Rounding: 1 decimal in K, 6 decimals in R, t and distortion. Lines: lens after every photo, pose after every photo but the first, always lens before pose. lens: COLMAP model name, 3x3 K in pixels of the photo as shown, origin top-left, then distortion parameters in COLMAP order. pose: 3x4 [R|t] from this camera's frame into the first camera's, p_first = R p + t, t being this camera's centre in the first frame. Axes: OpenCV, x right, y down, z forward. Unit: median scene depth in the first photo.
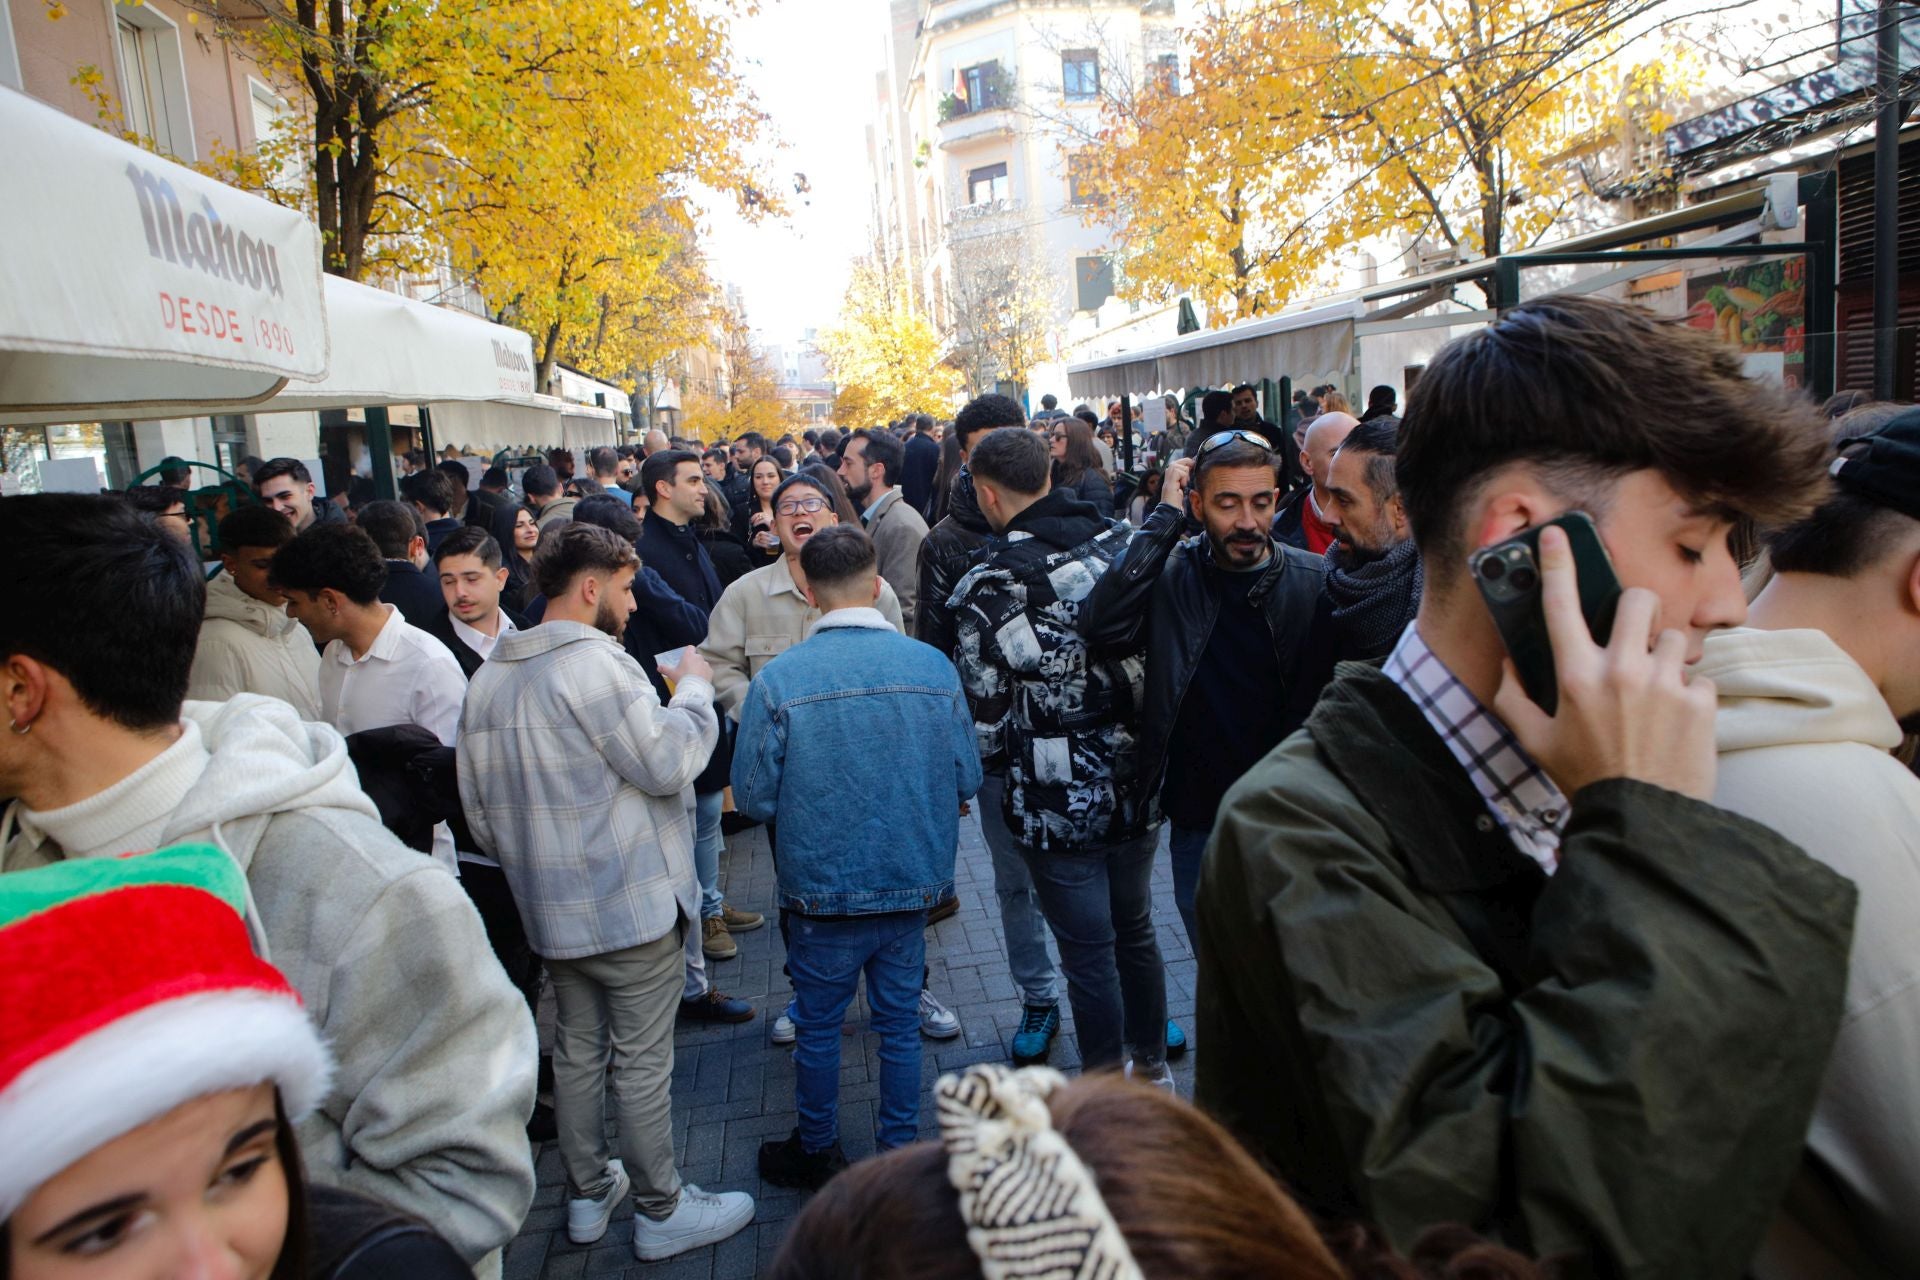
lens RADIAL K [[1330.3, 0, 960.0], [0, 1330.3, 640.0], [0, 0, 1]] dist [-0.092898, 0.062699]
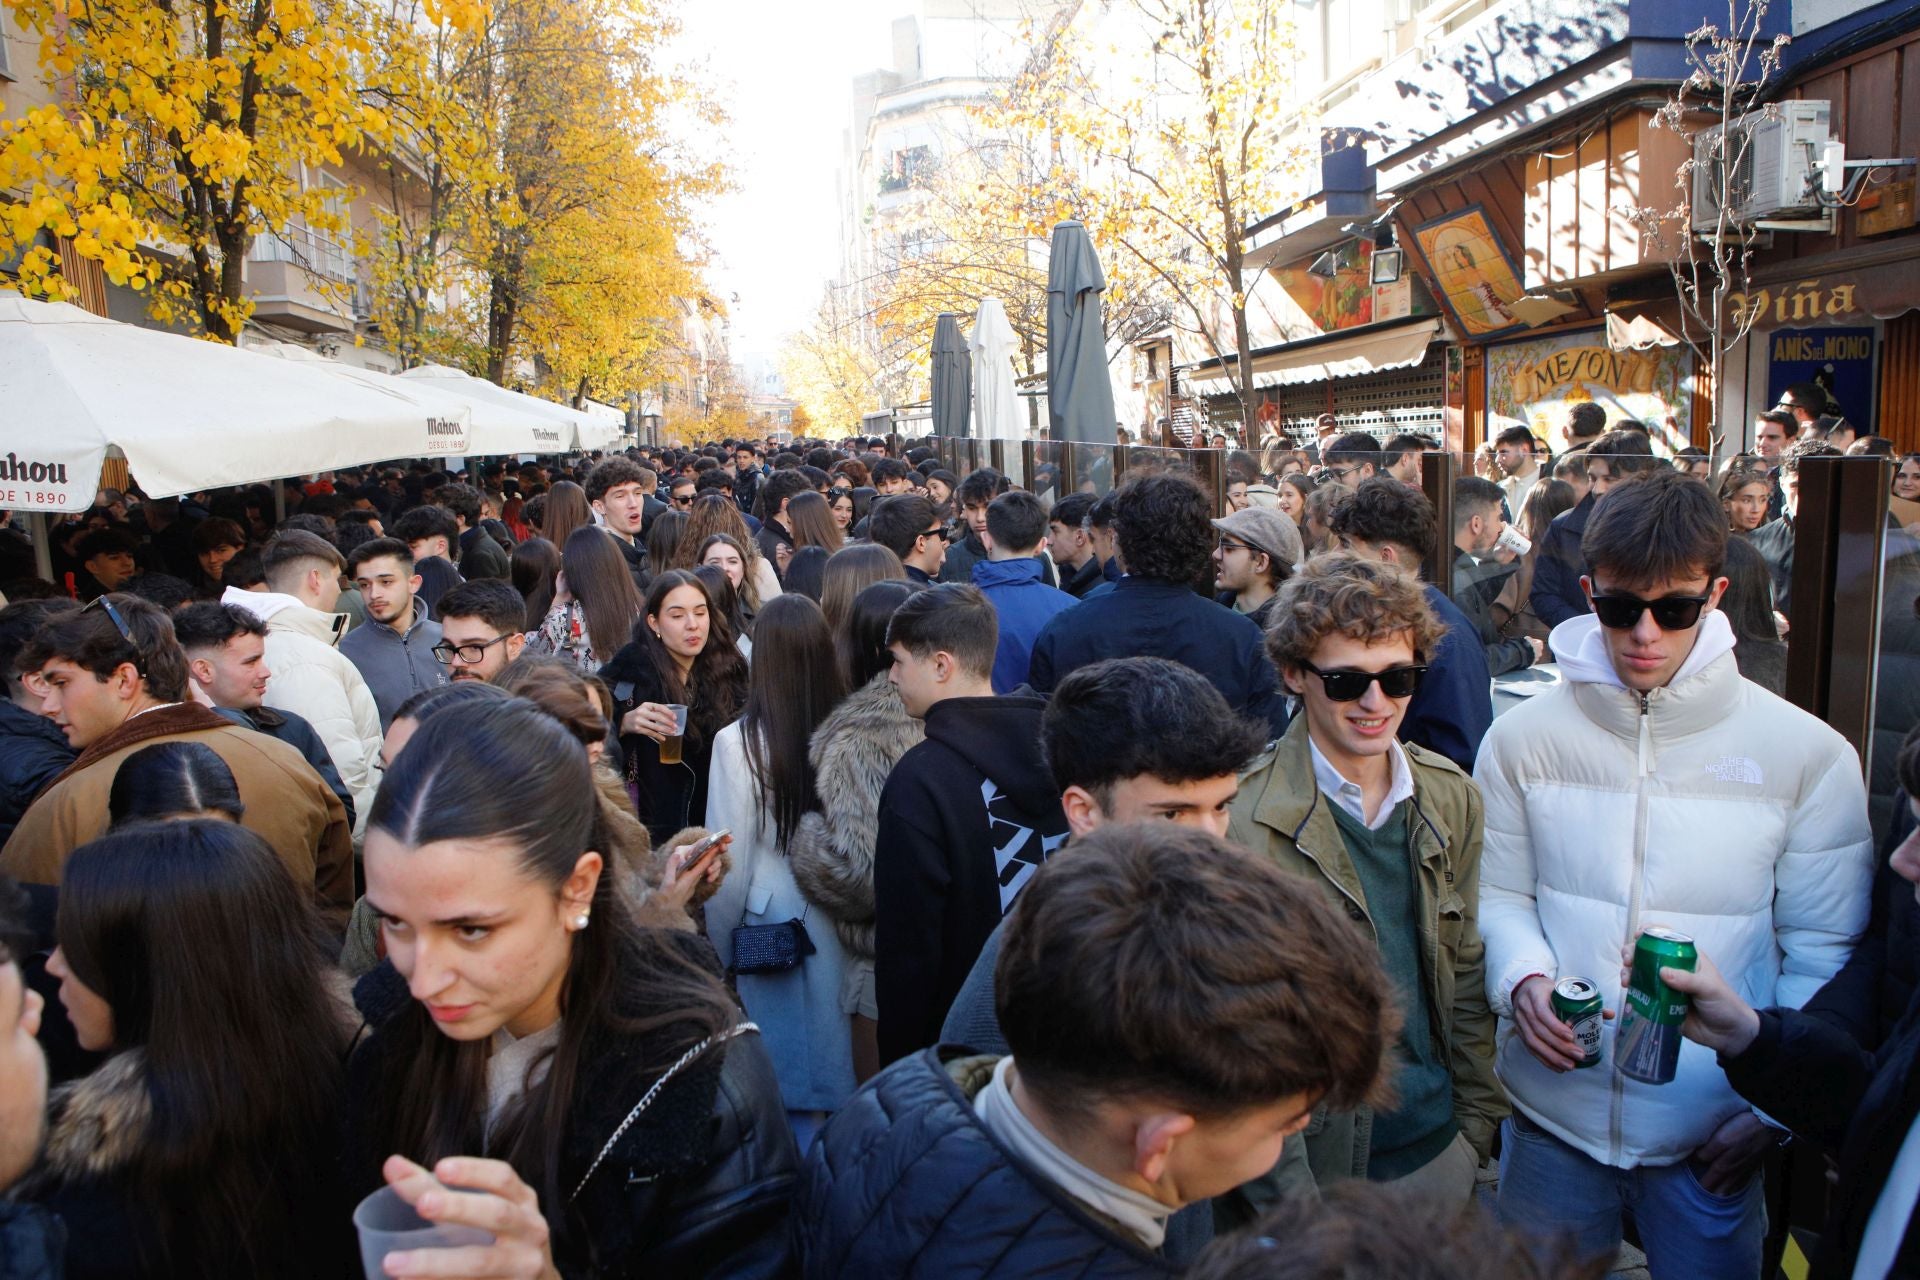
lens RADIAL K [[1330.3, 0, 960.0], [0, 1330.3, 640.0], [0, 0, 1]] dist [-0.092898, 0.062699]
pose [[0.999296, 0.033508, 0.016871, 0.079409], [-0.033385, 0.999415, -0.007484, 0.049441], [-0.017112, 0.006915, 0.999830, -0.357769]]
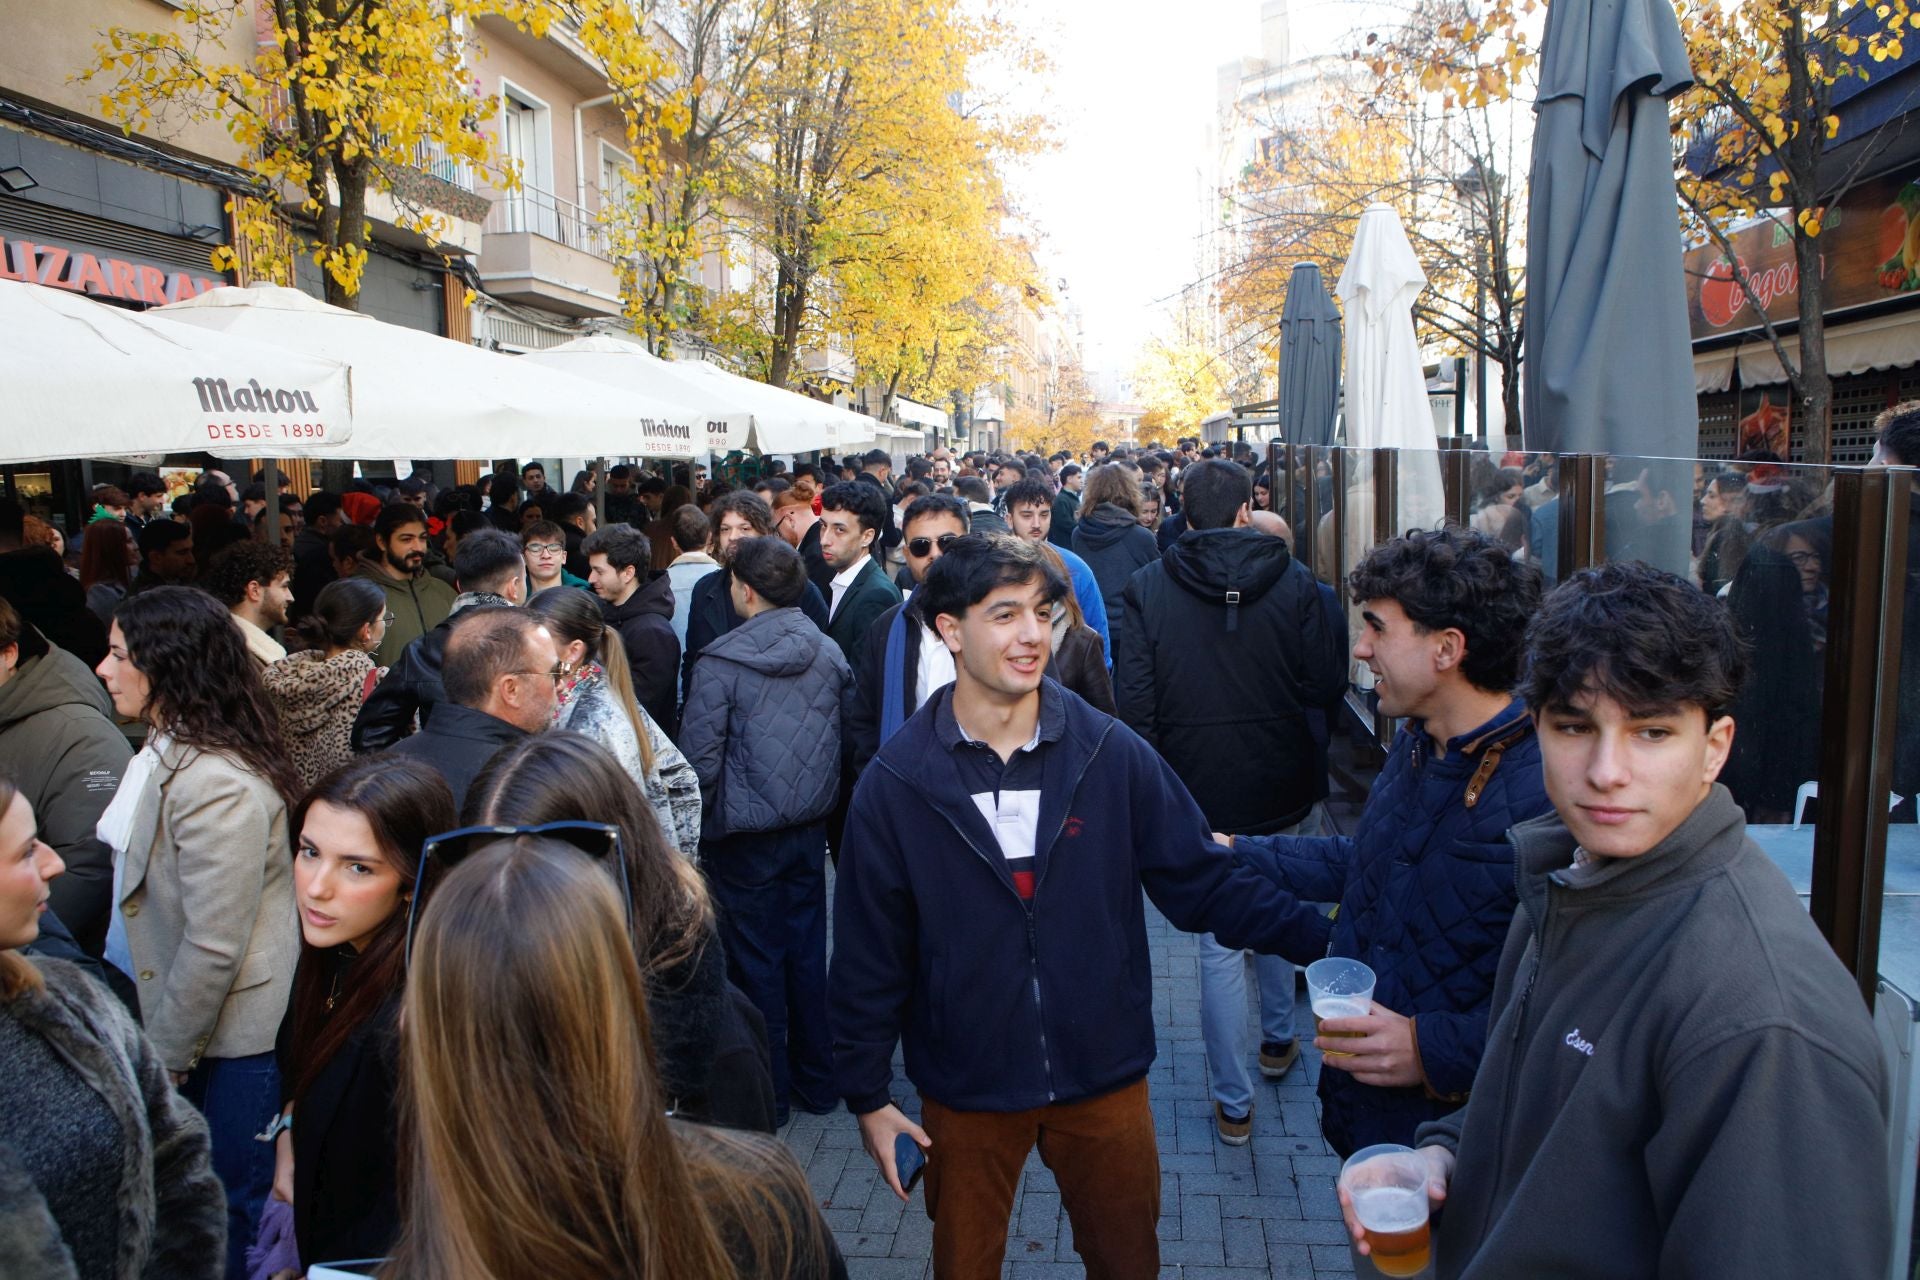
lens RADIAL K [[1330.3, 0, 960.0], [0, 1330.3, 640.0], [0, 0, 1]] dist [-0.092898, 0.062699]
pose [[0.967619, 0.084953, -0.237688, 0.080715], [-0.087086, 0.996200, 0.001532, 0.032581], [0.236915, 0.019217, 0.971340, -0.246714]]
